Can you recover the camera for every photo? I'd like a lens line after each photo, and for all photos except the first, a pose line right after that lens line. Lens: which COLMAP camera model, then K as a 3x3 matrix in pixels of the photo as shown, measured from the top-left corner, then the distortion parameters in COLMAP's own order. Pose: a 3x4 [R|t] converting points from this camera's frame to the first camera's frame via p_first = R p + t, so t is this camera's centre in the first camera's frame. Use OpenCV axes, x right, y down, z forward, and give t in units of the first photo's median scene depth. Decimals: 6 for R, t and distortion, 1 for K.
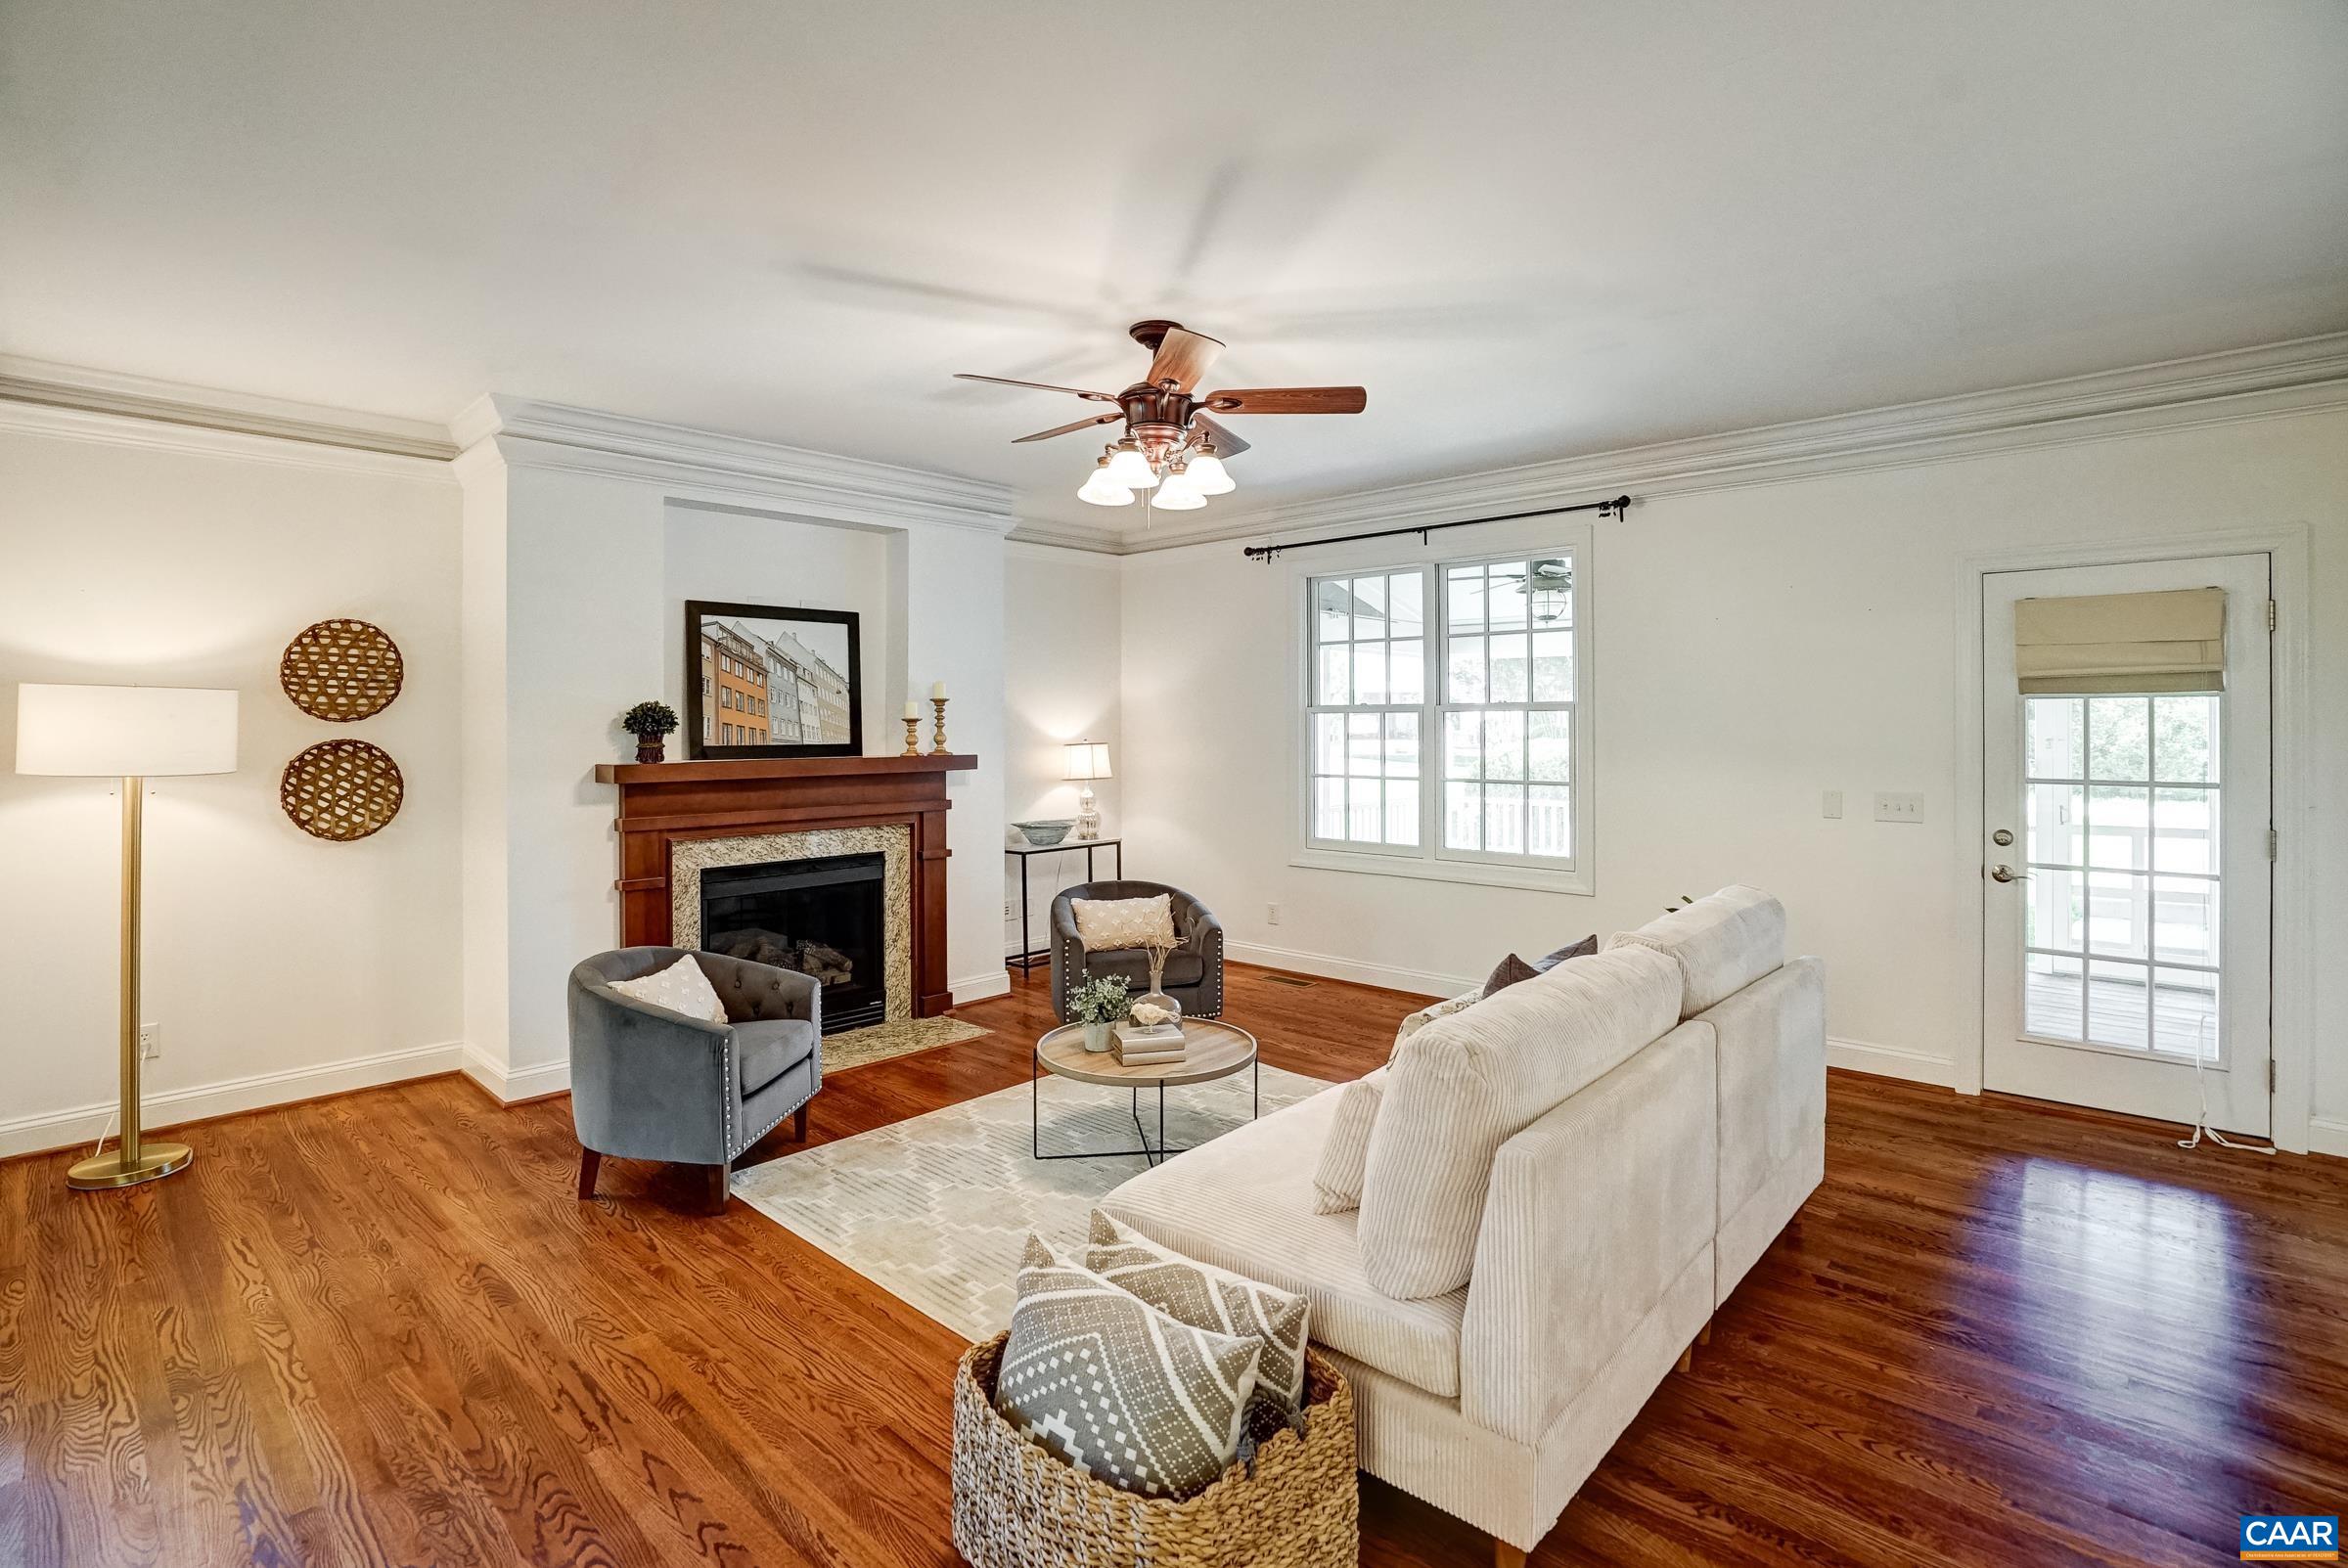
lens RADIAL K [[1131.4, 0, 1132.2], [0, 1131.4, 711.1], [0, 0, 1]] dist [-0.027637, 0.001216]
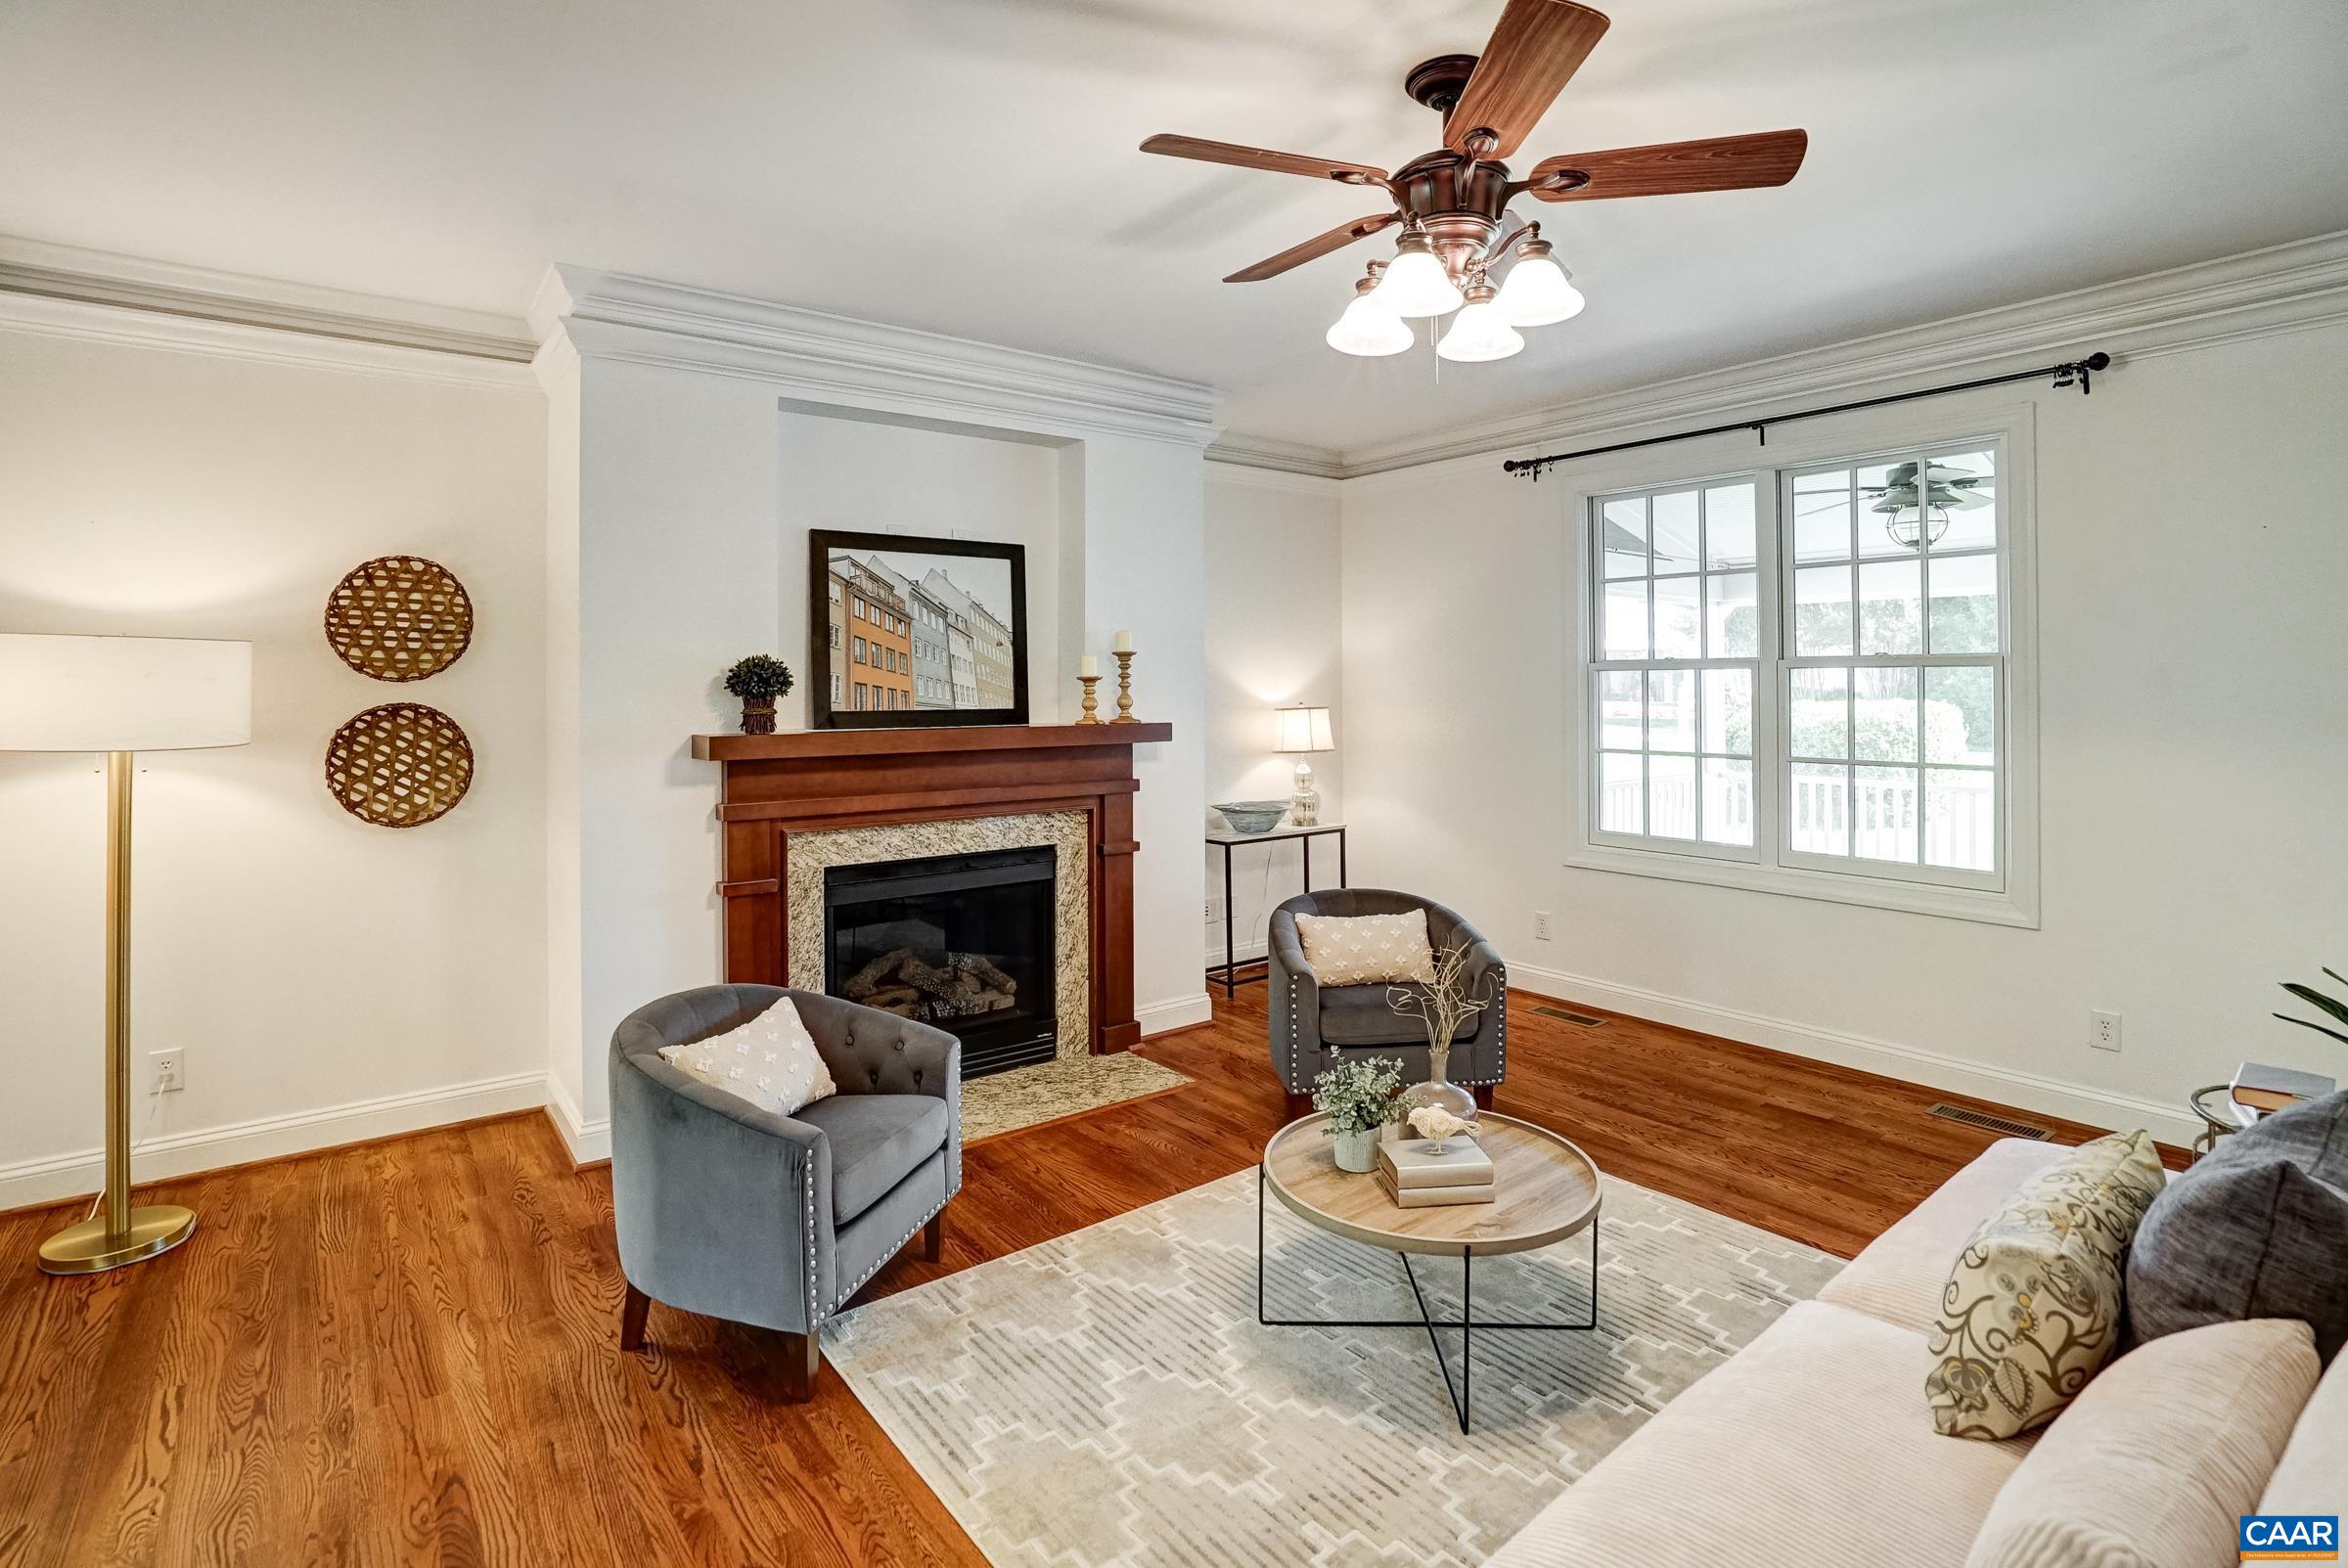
lens RADIAL K [[1129.5, 0, 1117.7], [0, 1129.5, 673.0], [0, 0, 1]] dist [-0.001611, 0.000298]
pose [[0.984227, -0.001965, -0.176901, -0.042876], [0.002234, 0.999997, 0.001322, 0.003247], [0.176898, -0.001696, 0.984228, 0.271366]]
